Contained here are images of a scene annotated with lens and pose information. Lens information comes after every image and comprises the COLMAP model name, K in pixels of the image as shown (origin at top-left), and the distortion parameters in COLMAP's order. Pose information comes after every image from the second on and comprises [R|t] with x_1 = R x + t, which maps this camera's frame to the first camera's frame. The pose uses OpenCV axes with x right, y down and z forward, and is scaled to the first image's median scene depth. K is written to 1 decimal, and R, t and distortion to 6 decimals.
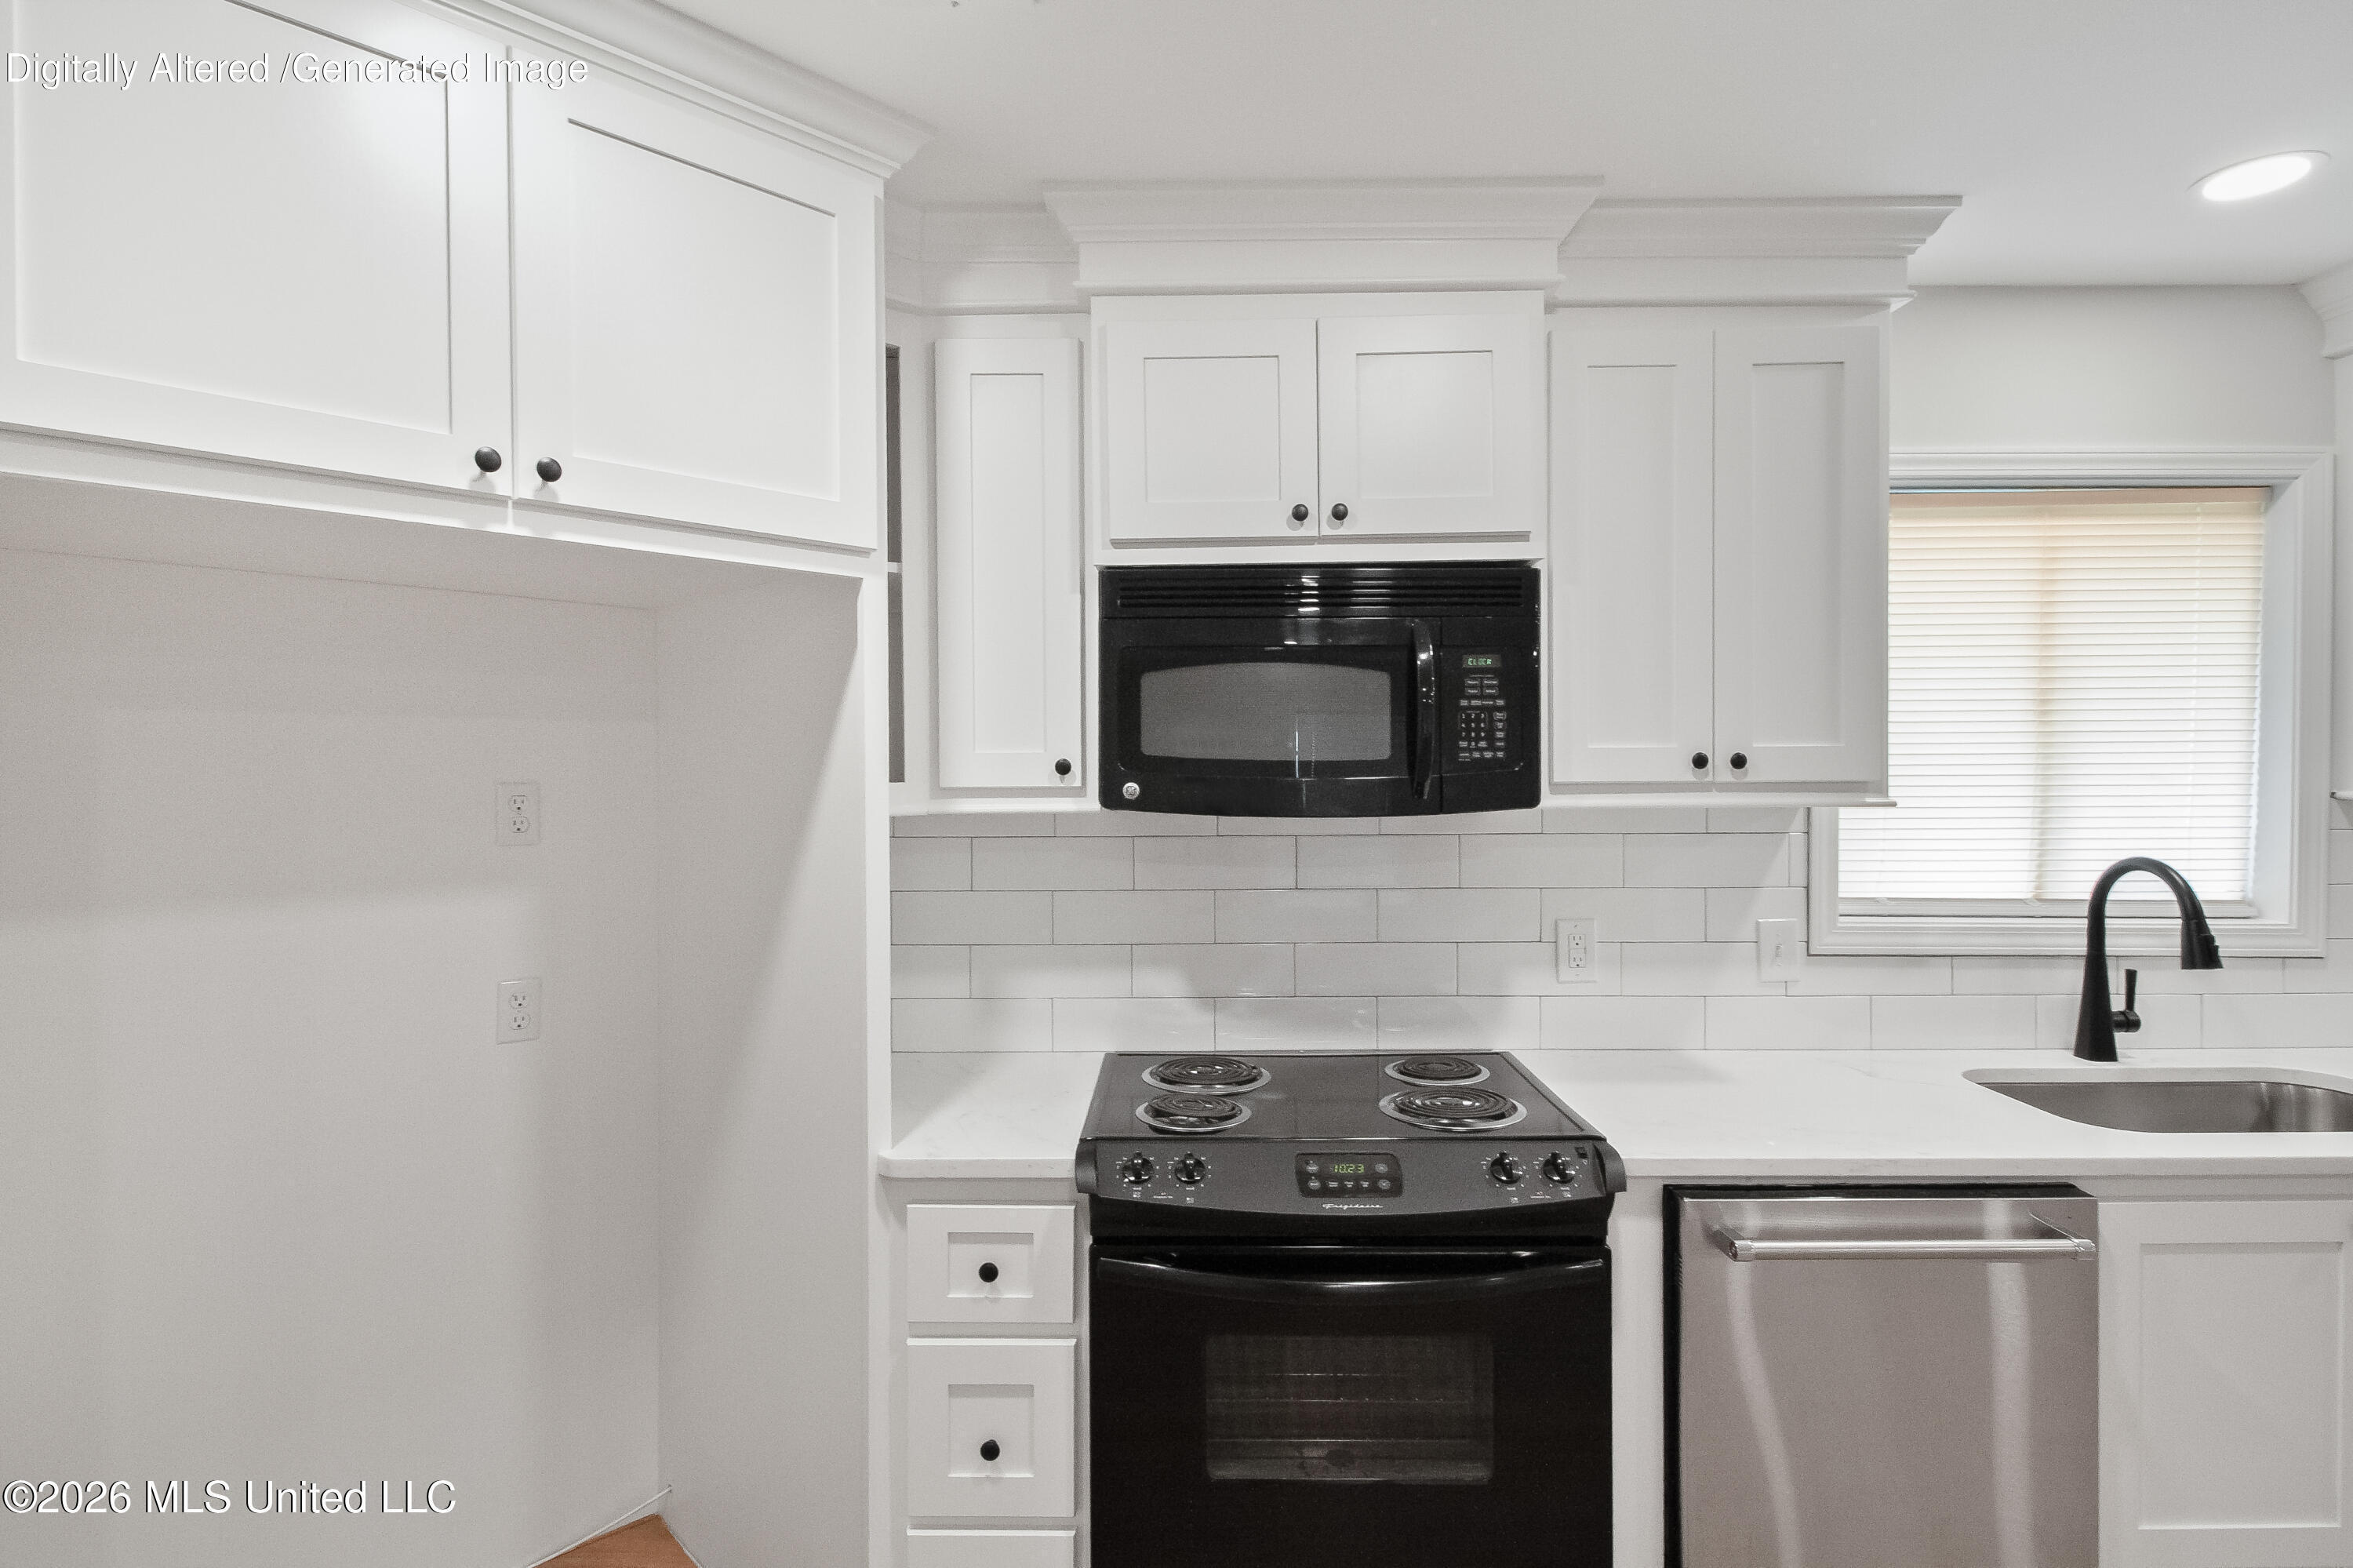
lens RADIAL K [[1165.6, 0, 1169.1], [0, 1165.6, 775.9], [0, 0, 1]] dist [0.011453, -0.008849]
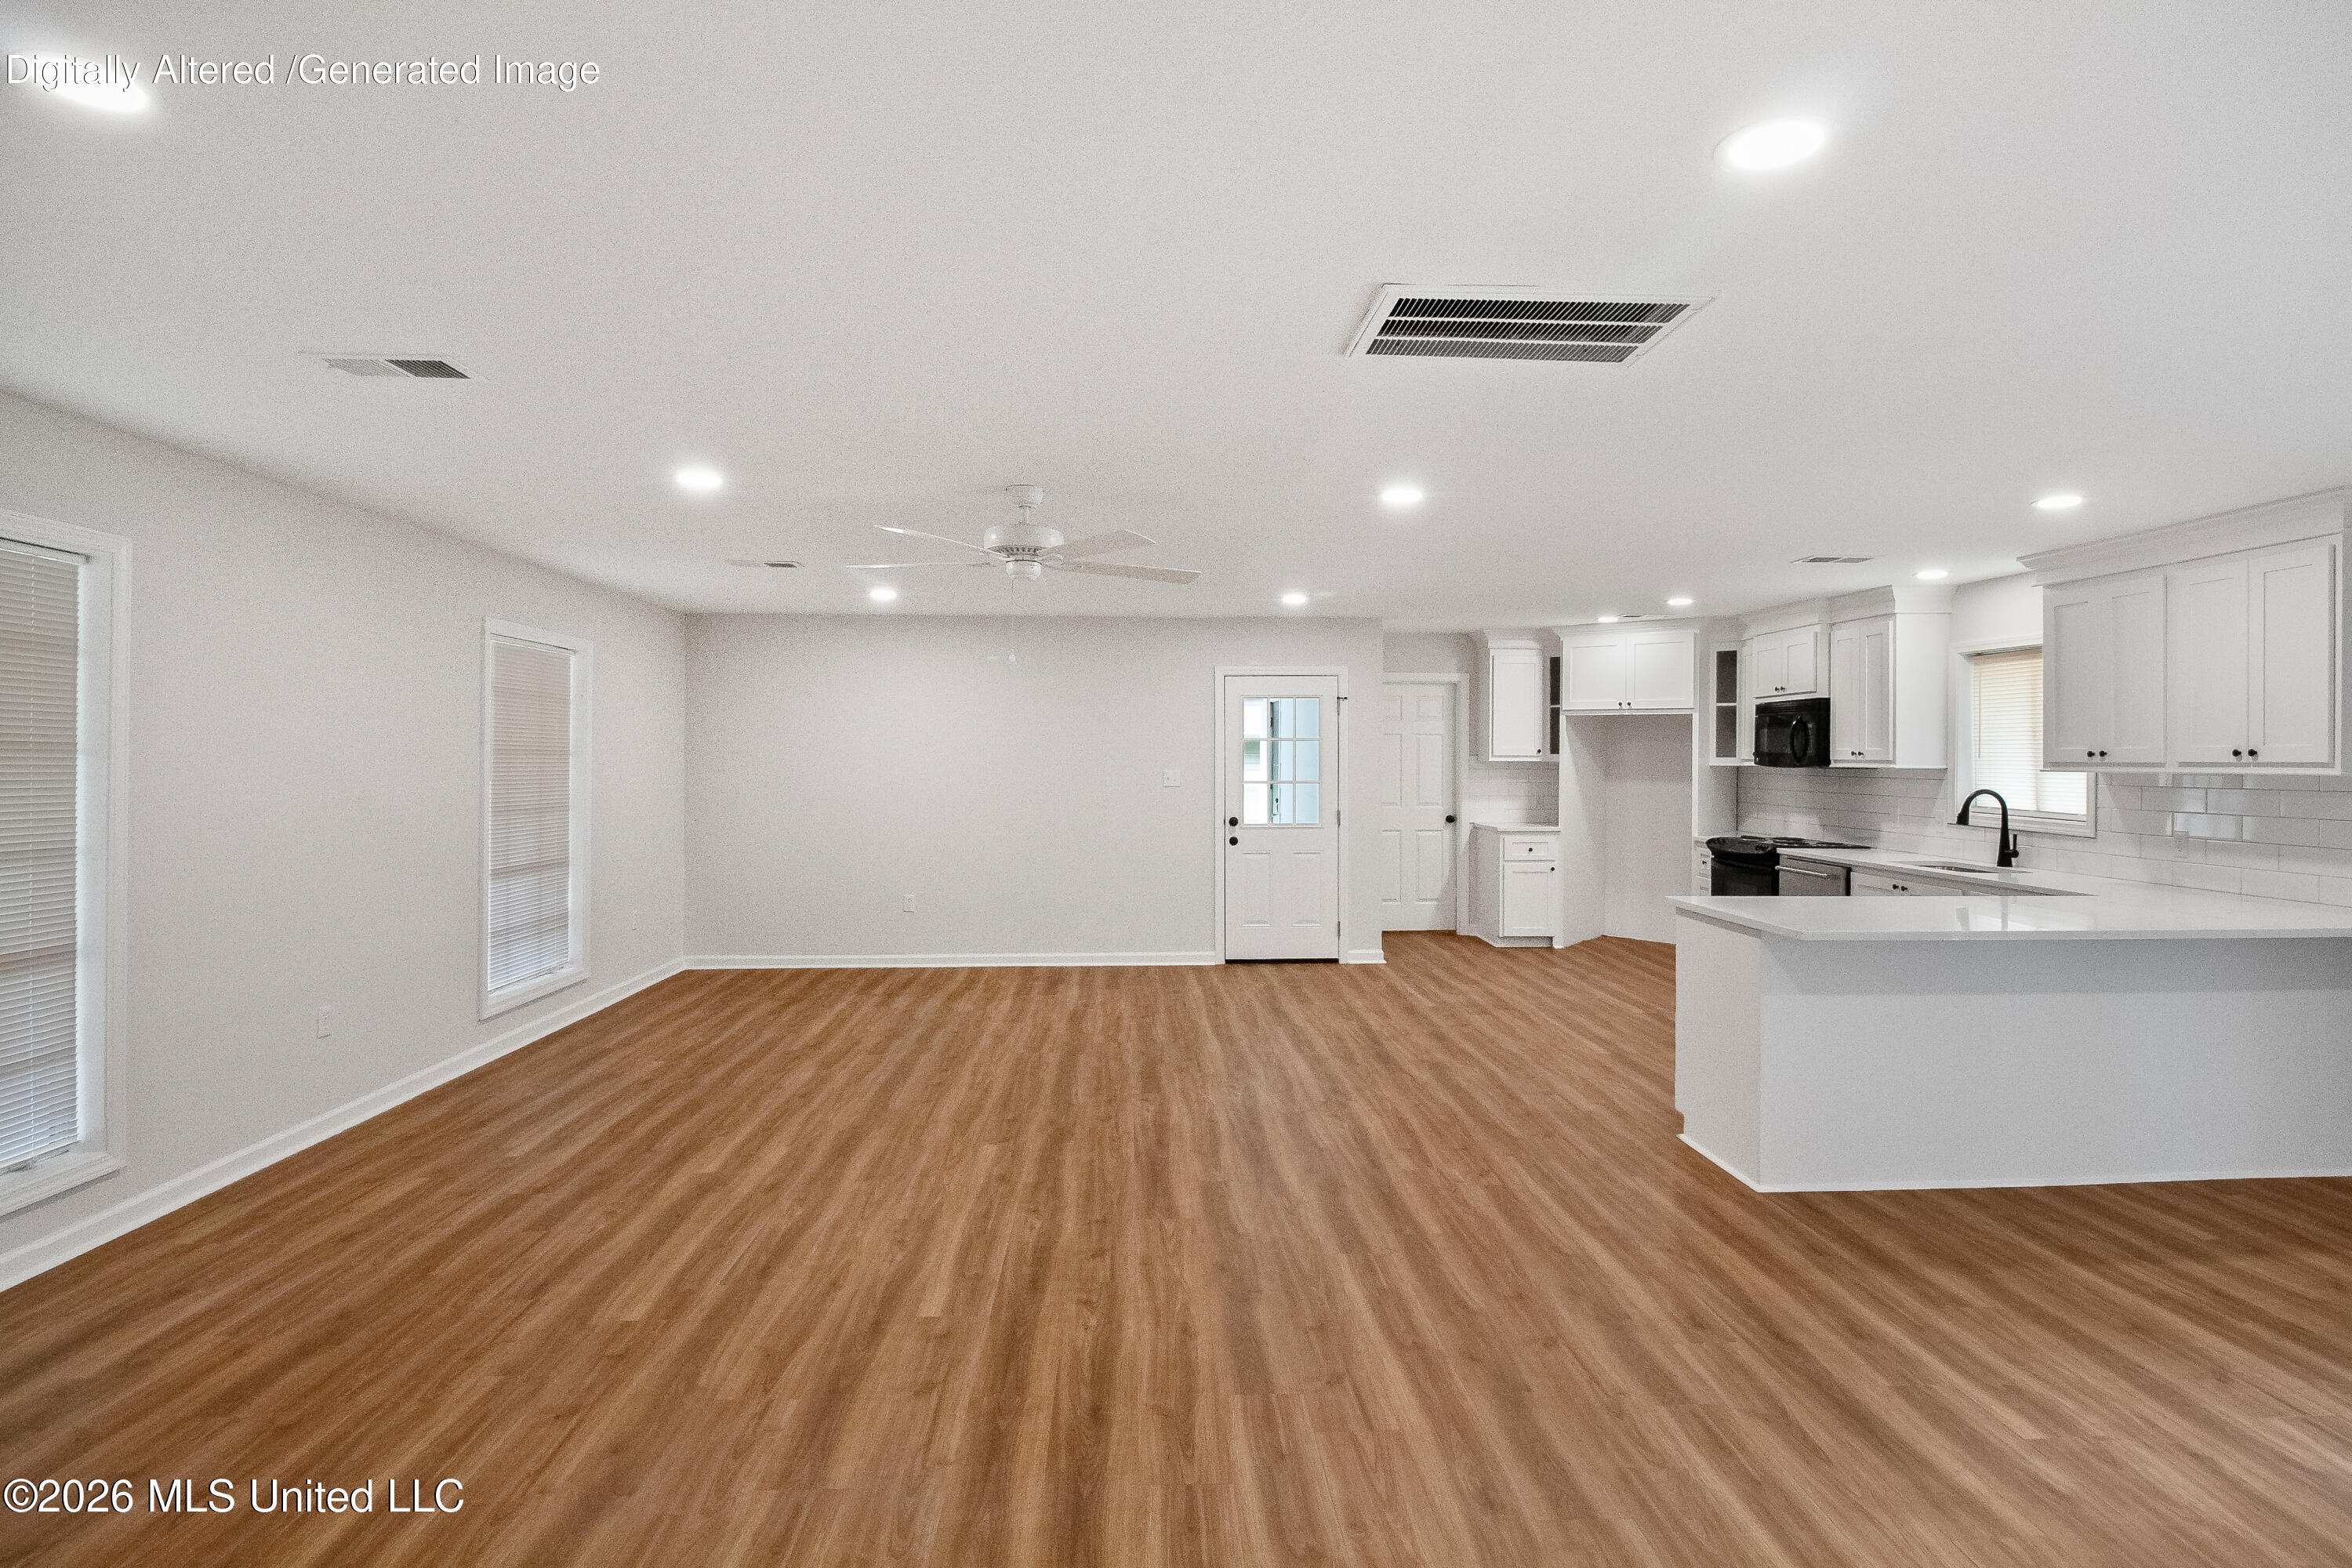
lens RADIAL K [[1165.1, 0, 1180.7], [0, 1165.1, 744.2], [0, 0, 1]] dist [0.011453, -0.008849]
pose [[0.056002, -0.001789, -0.998429, 3.844175], [-0.020206, 0.999792, -0.002925, 0.009086], [0.998226, 0.020338, 0.055954, -1.182969]]
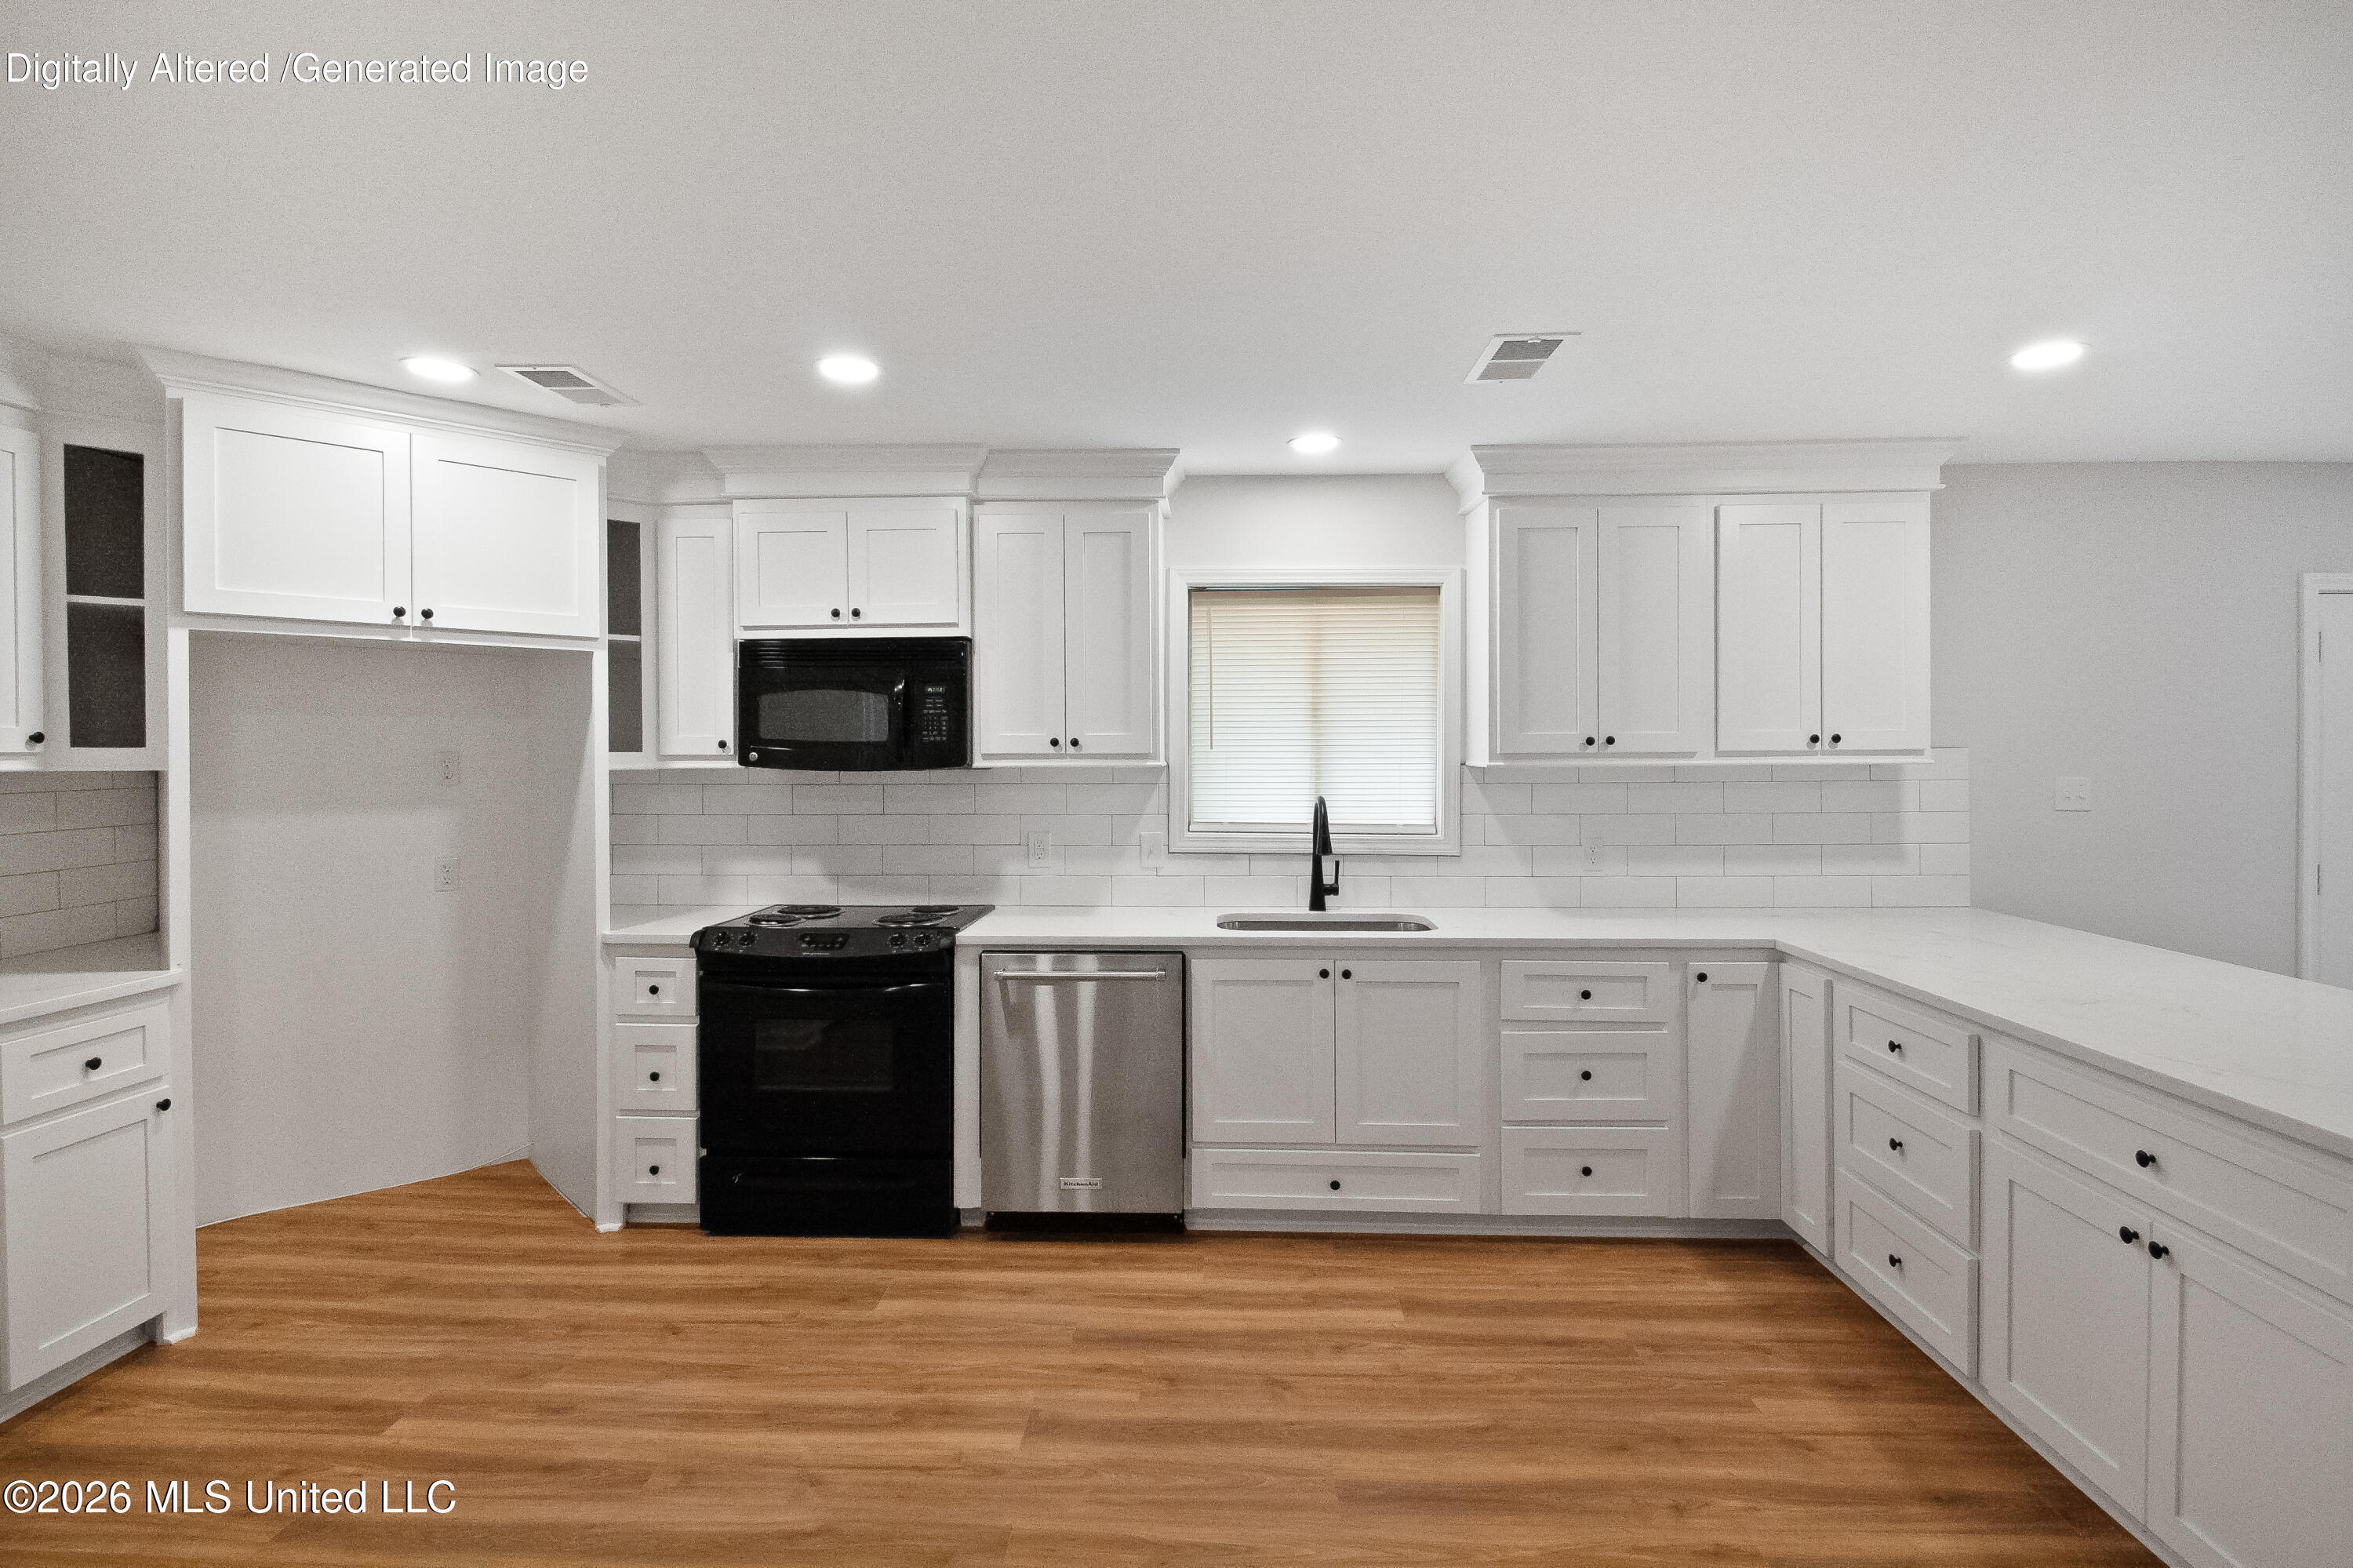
lens RADIAL K [[1165.6, 0, 1179.6], [0, 1165.6, 763.7], [0, 0, 1]] dist [0.011453, -0.008849]
pose [[0.999510, 0.004018, -0.031039, 0.729324], [-0.003970, 0.999991, 0.001580, 0.018175], [0.031045, -0.001456, 0.999517, -0.896935]]
